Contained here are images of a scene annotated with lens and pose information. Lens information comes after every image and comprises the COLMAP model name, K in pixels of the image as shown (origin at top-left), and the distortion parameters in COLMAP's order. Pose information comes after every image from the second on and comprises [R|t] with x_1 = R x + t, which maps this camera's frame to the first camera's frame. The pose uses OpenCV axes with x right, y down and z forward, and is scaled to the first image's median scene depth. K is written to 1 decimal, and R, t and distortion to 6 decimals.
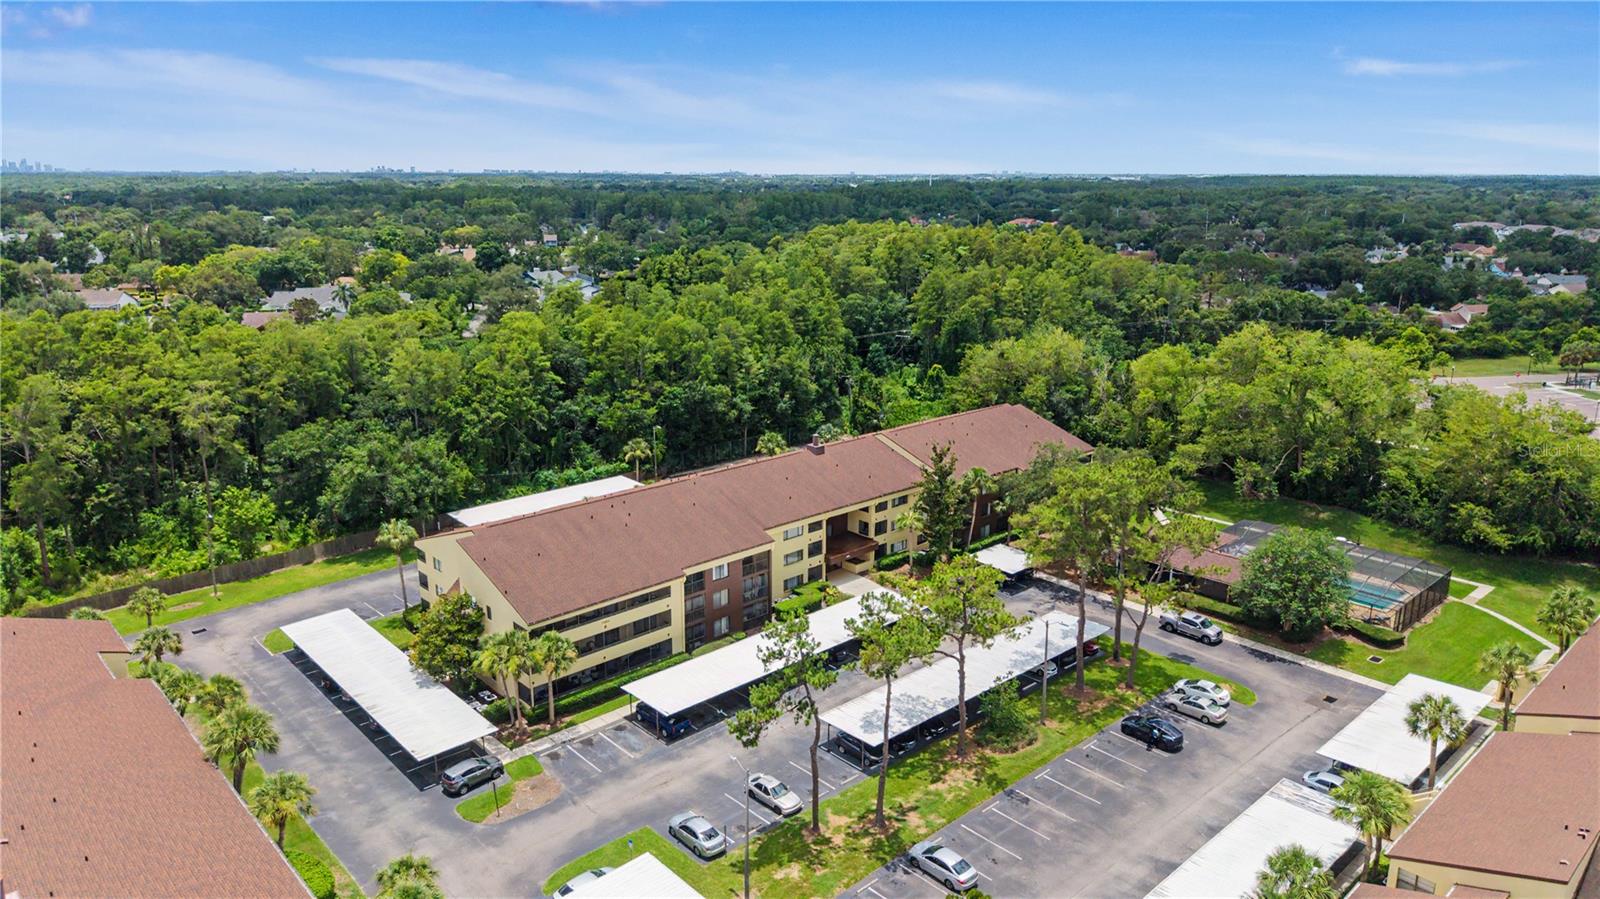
lens RADIAL K [[1070.2, 0, 802.5], [0, 1070.2, 367.9], [0, 0, 1]] dist [0.032413, -0.033824]
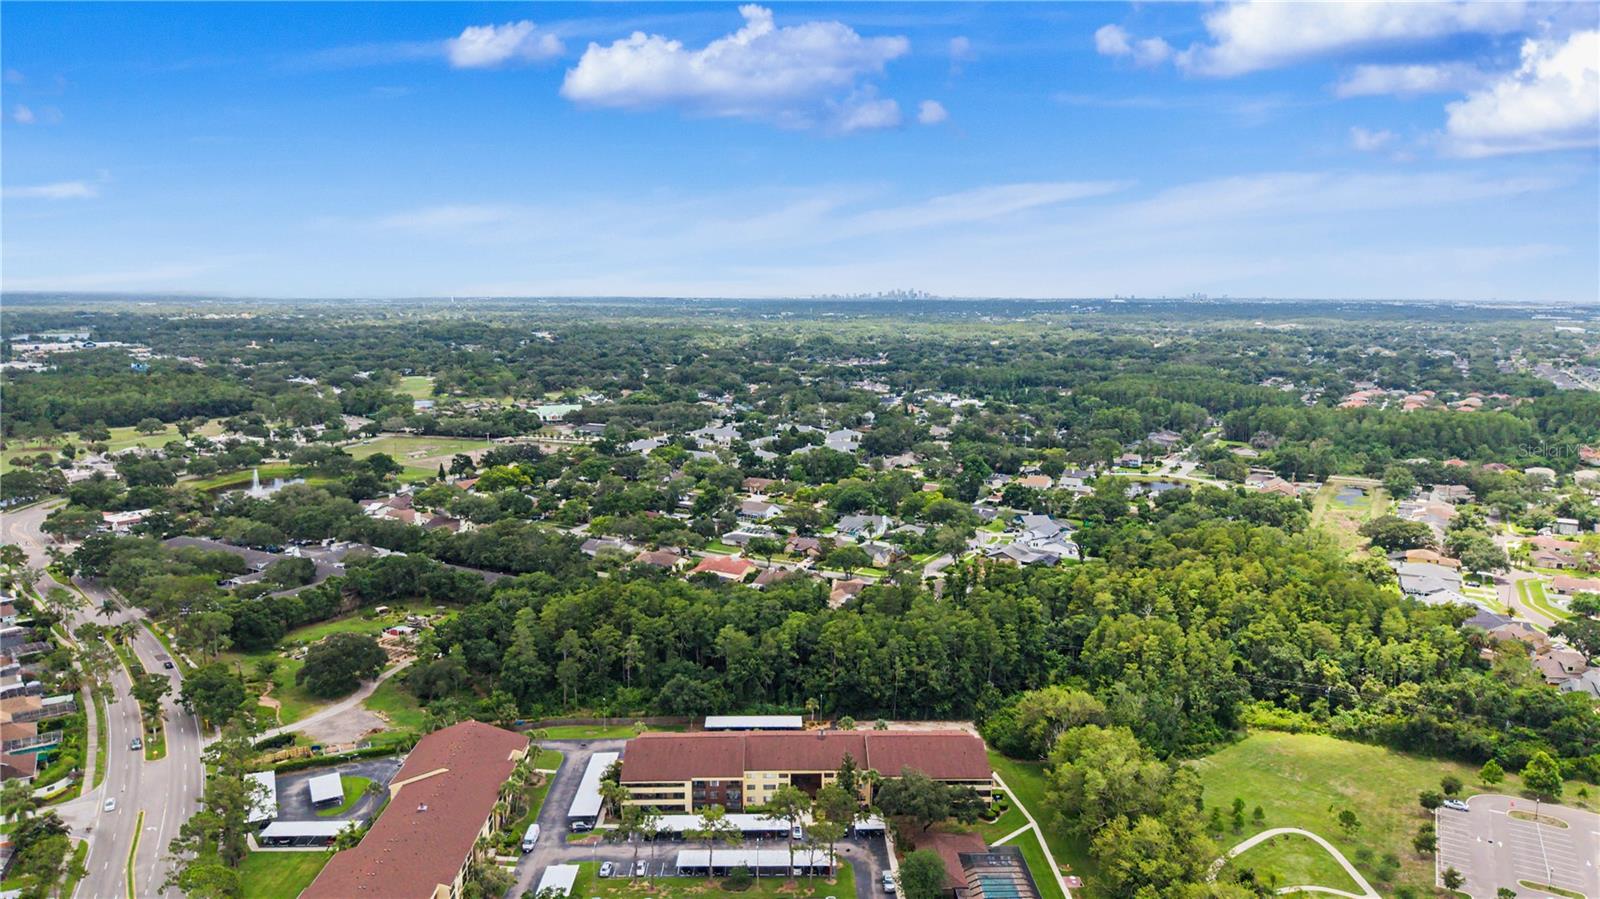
lens RADIAL K [[1070.2, 0, 814.0], [0, 1070.2, 436.2], [0, 0, 1]] dist [0.032413, -0.033824]
pose [[0.751832, 0.091689, -0.652948, 1.490446], [-0.119258, 0.992861, 0.002102, -0.571315], [0.648479, 0.076288, 0.757400, -0.666328]]
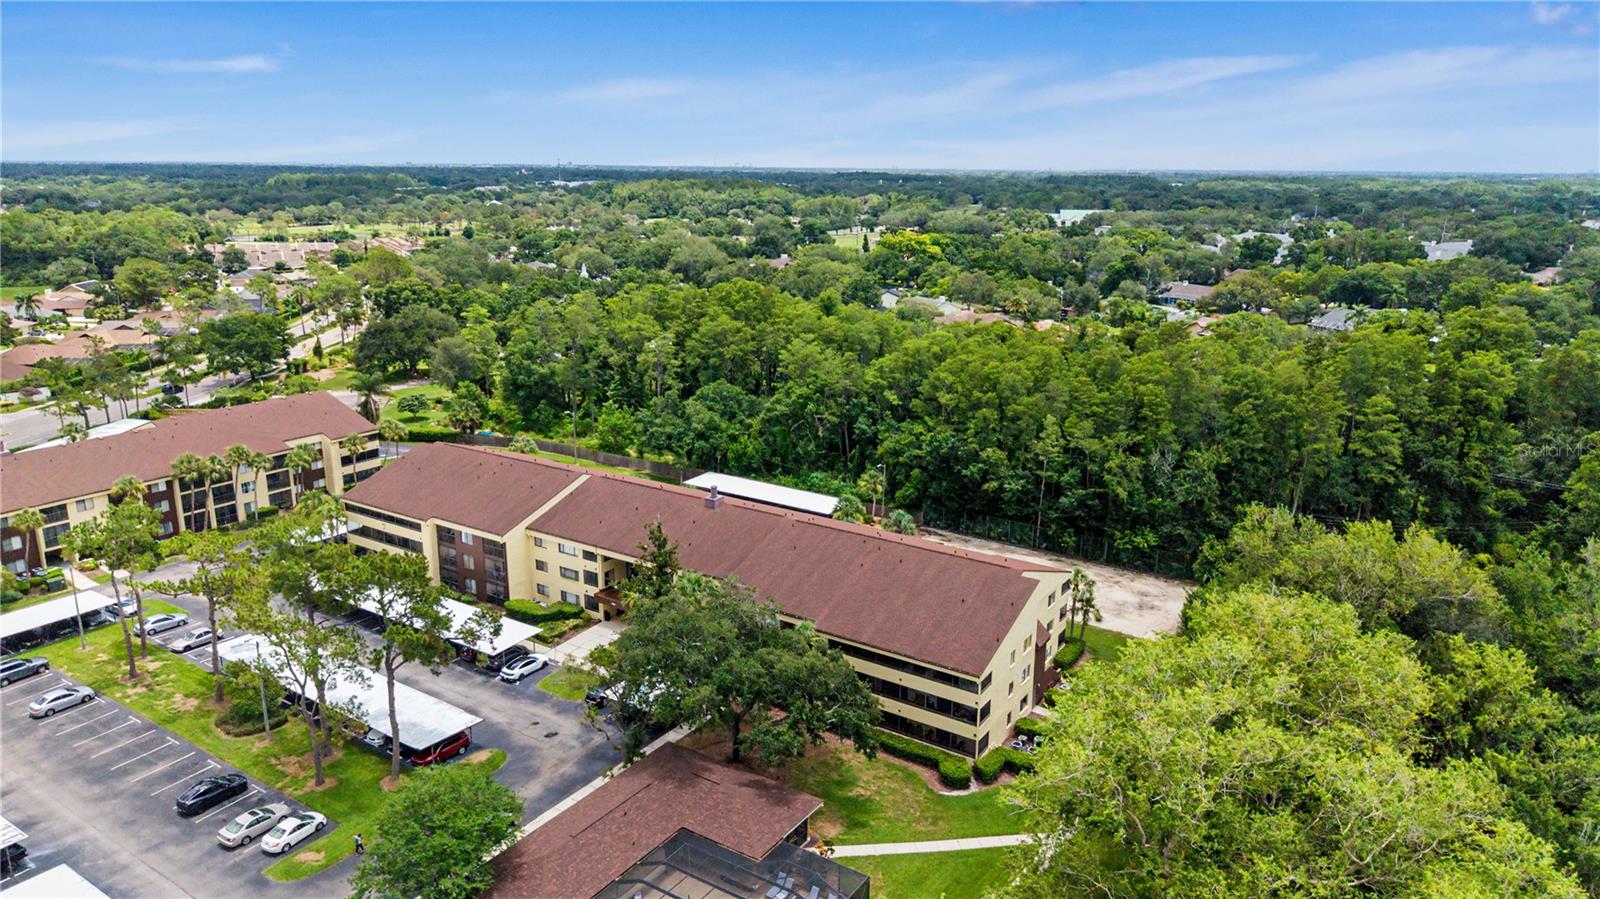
lens RADIAL K [[1070.2, 0, 817.5], [0, 1070.2, 454.3], [0, 0, 1]] dist [0.032413, -0.033824]
pose [[0.249271, 0.253520, -0.934661, 1.034823], [-0.183835, 0.959965, 0.211356, -0.202058], [0.950825, 0.119139, 0.285897, 0.979298]]
